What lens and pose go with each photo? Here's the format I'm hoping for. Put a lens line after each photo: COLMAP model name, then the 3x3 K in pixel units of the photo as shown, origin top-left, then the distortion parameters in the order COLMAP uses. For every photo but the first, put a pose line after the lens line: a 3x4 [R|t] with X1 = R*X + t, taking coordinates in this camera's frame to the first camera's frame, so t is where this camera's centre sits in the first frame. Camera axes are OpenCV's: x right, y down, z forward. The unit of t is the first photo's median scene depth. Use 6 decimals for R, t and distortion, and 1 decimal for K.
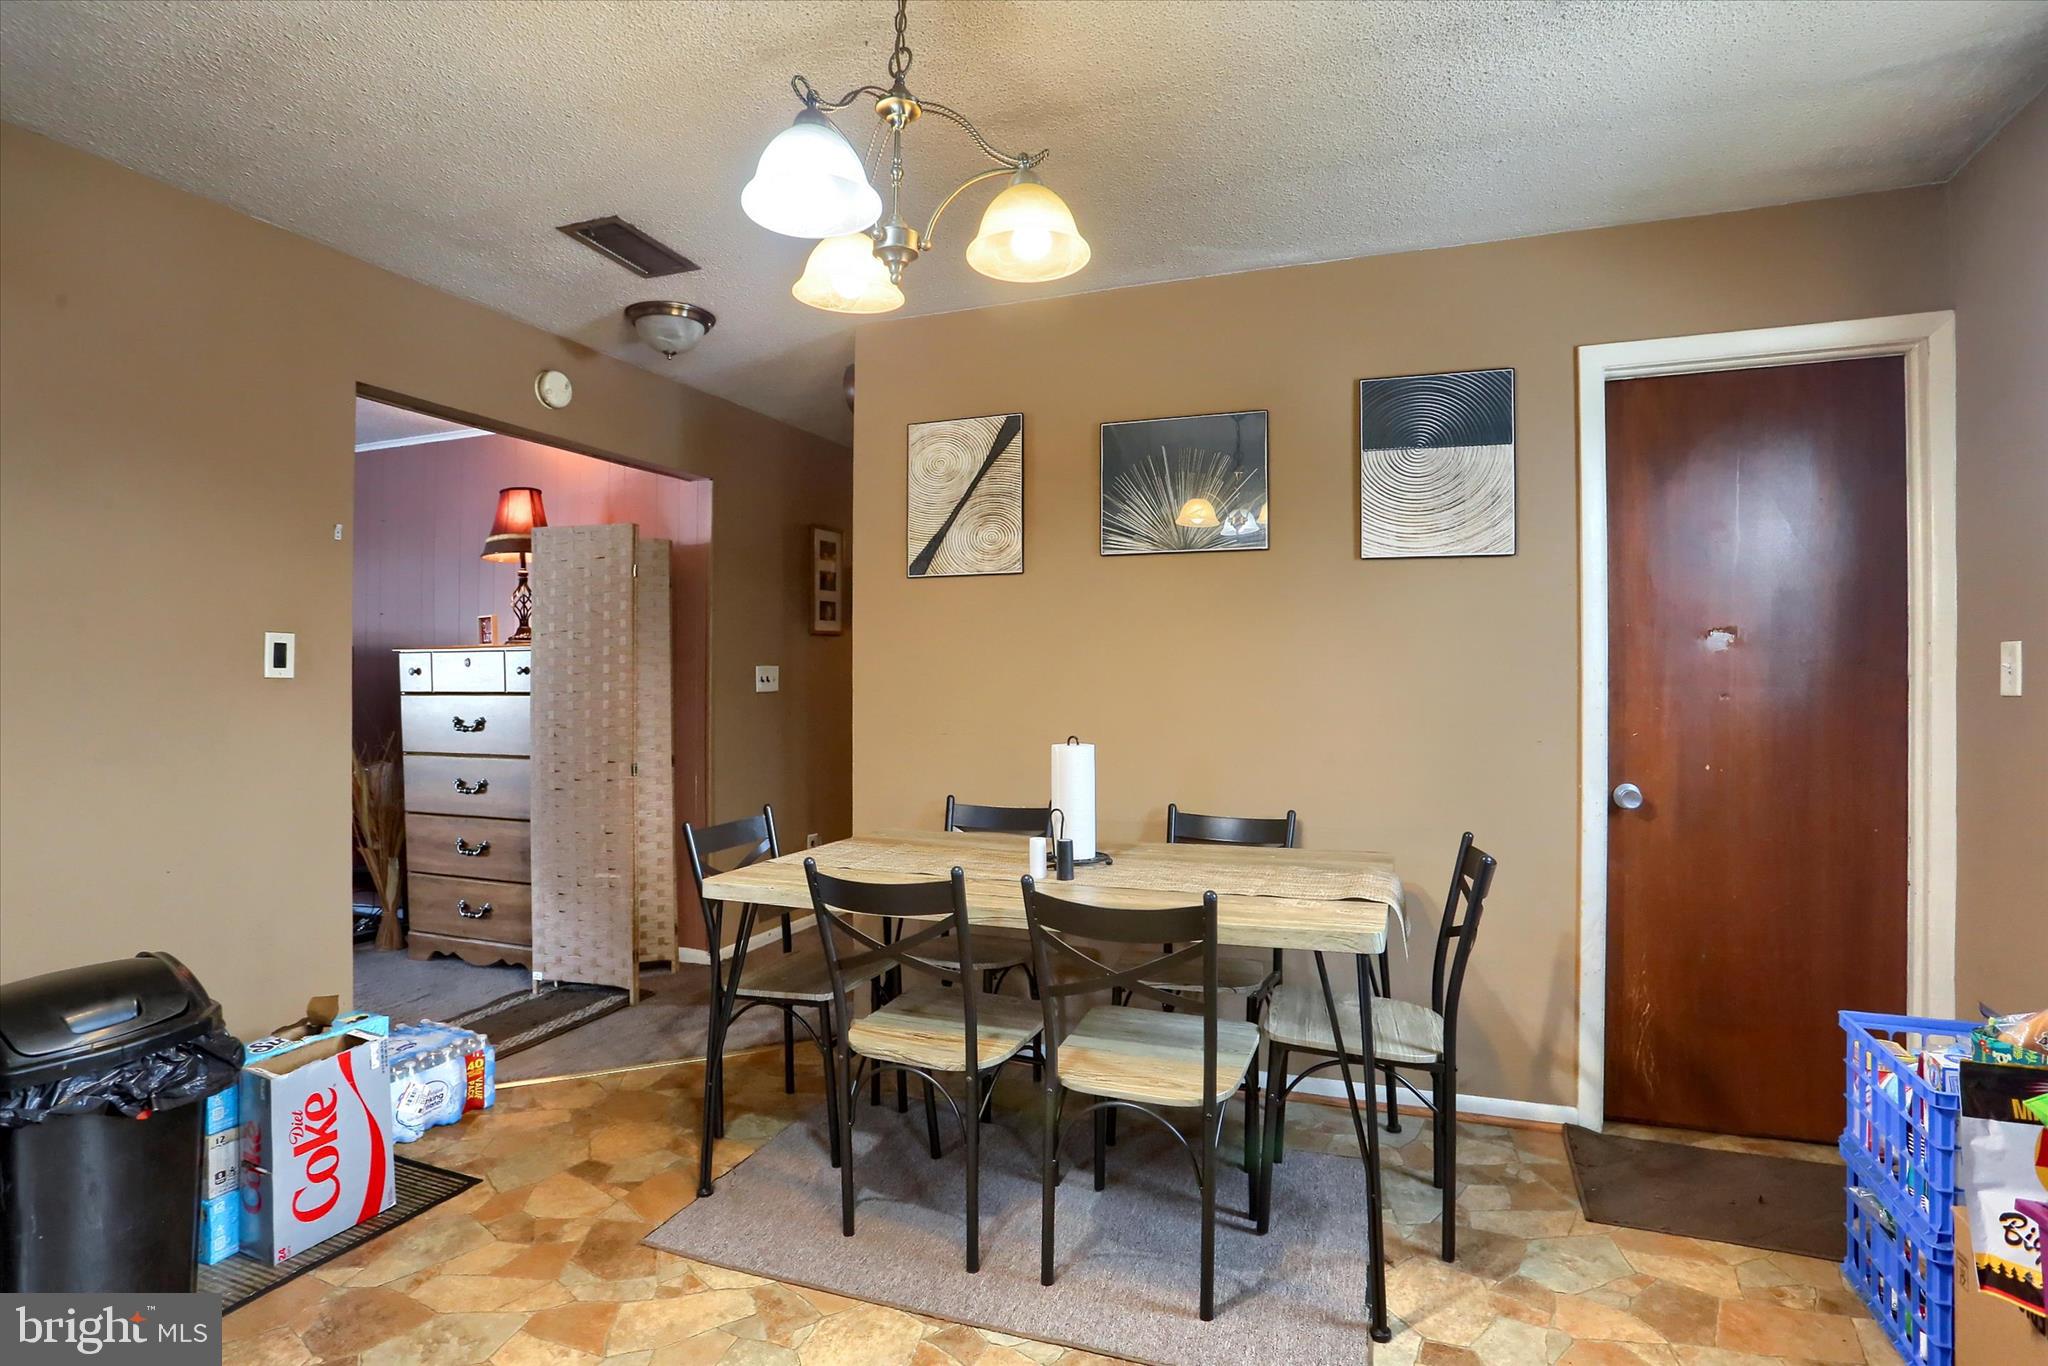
lens RADIAL K [[1019.7, 0, 1064.4], [0, 1019.7, 671.1], [0, 0, 1]] dist [-0.075765, 0.036835]
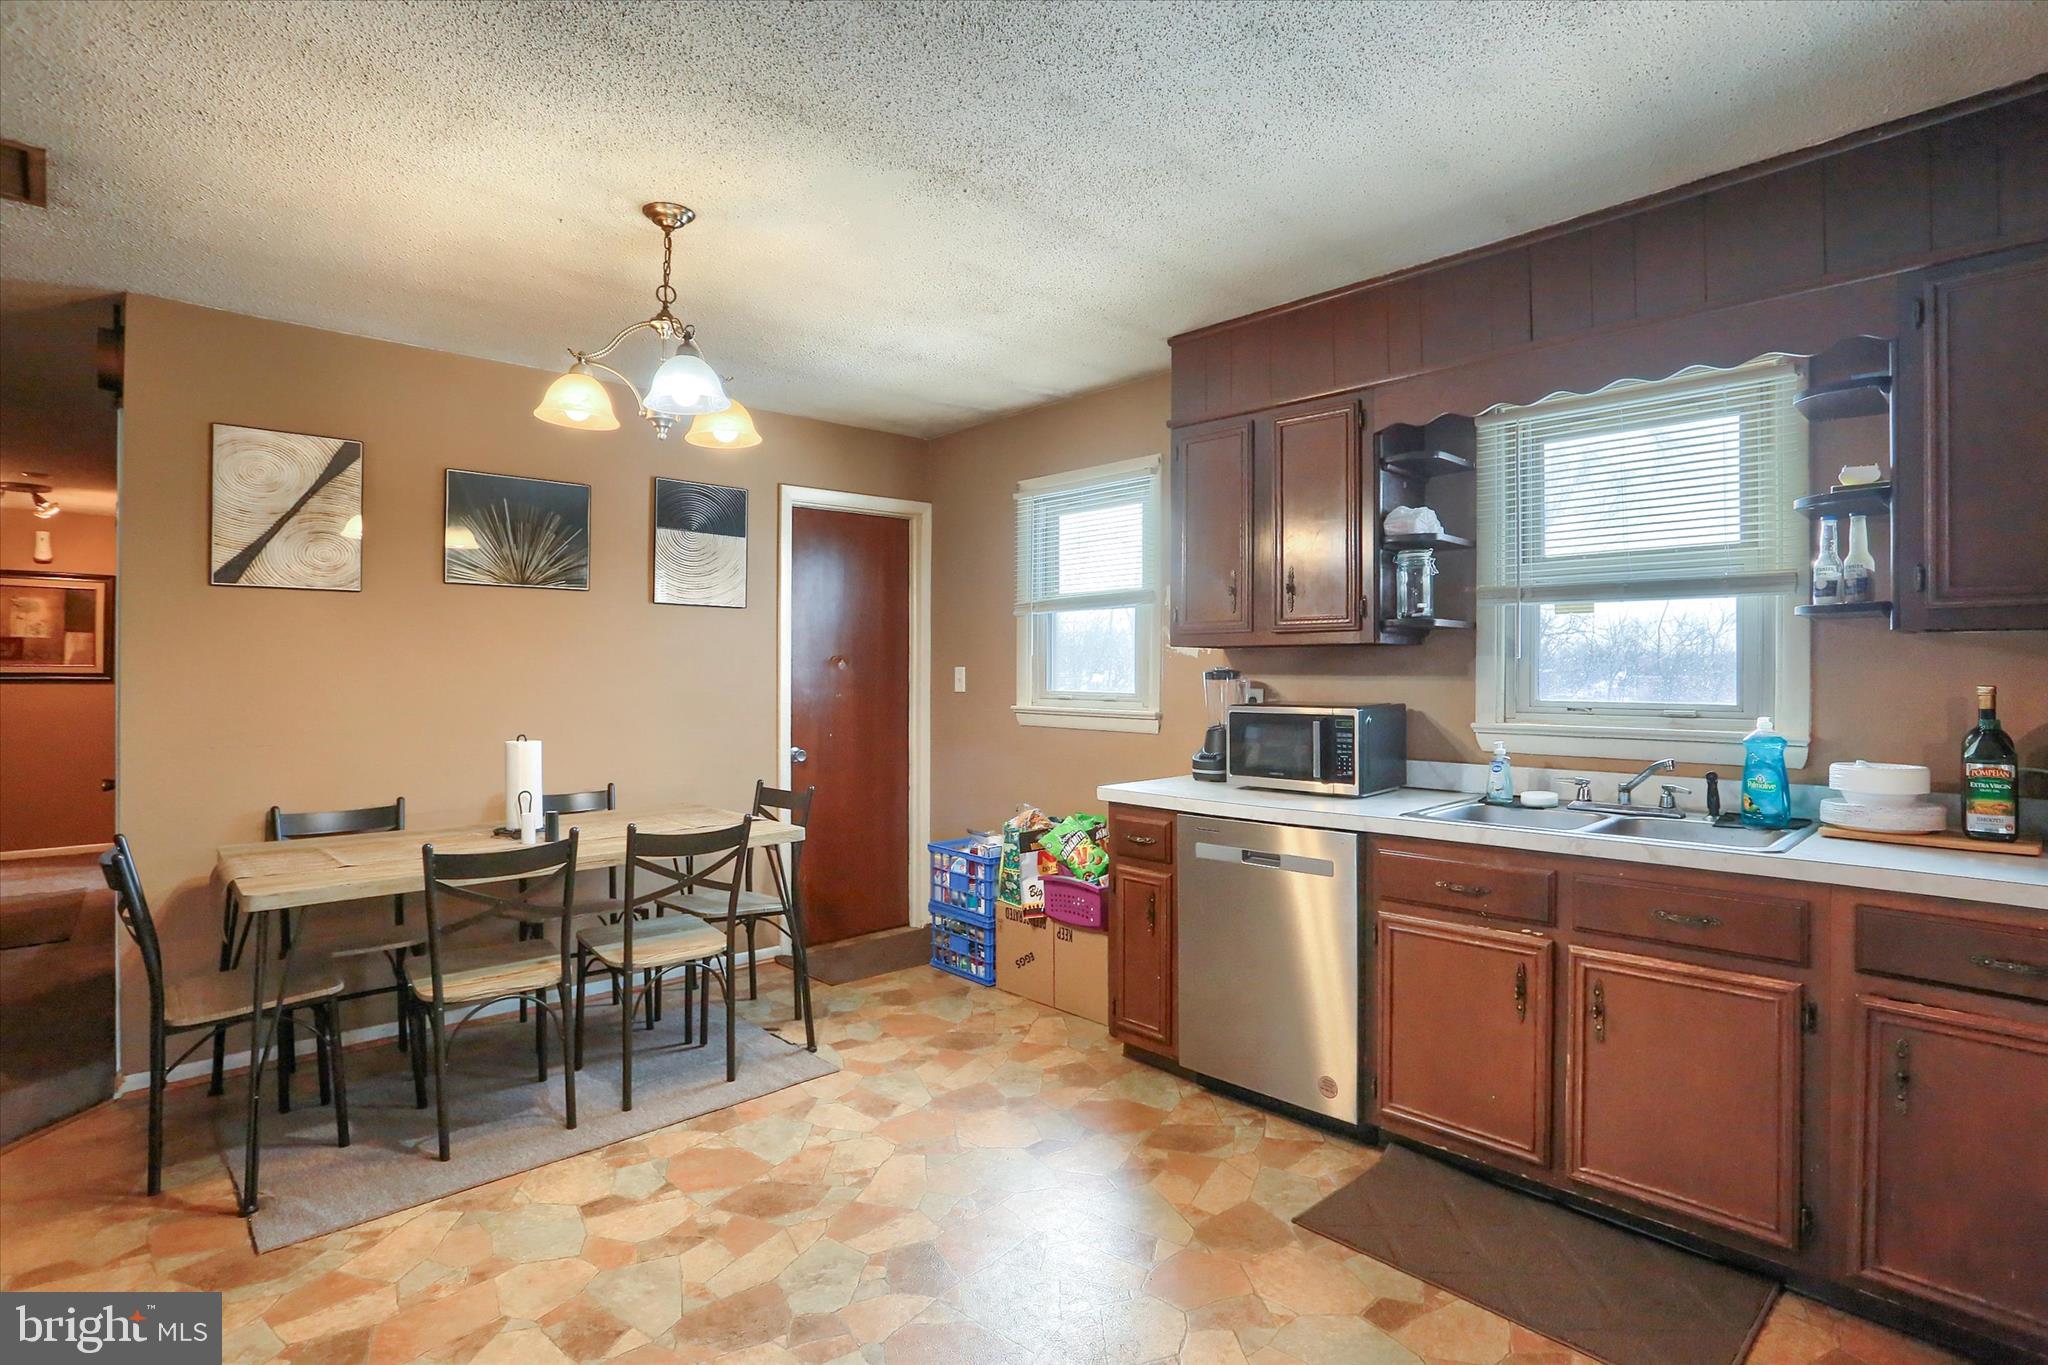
lens RADIAL K [[1019.7, 0, 1064.4], [0, 1019.7, 670.6], [0, 0, 1]] dist [-0.075765, 0.036835]
pose [[0.421303, 0.002413, 0.906917, -0.779547], [-0.002411, 0.999996, -0.001541, -0.014813], [-0.906917, -0.001538, 0.421308, -0.131347]]
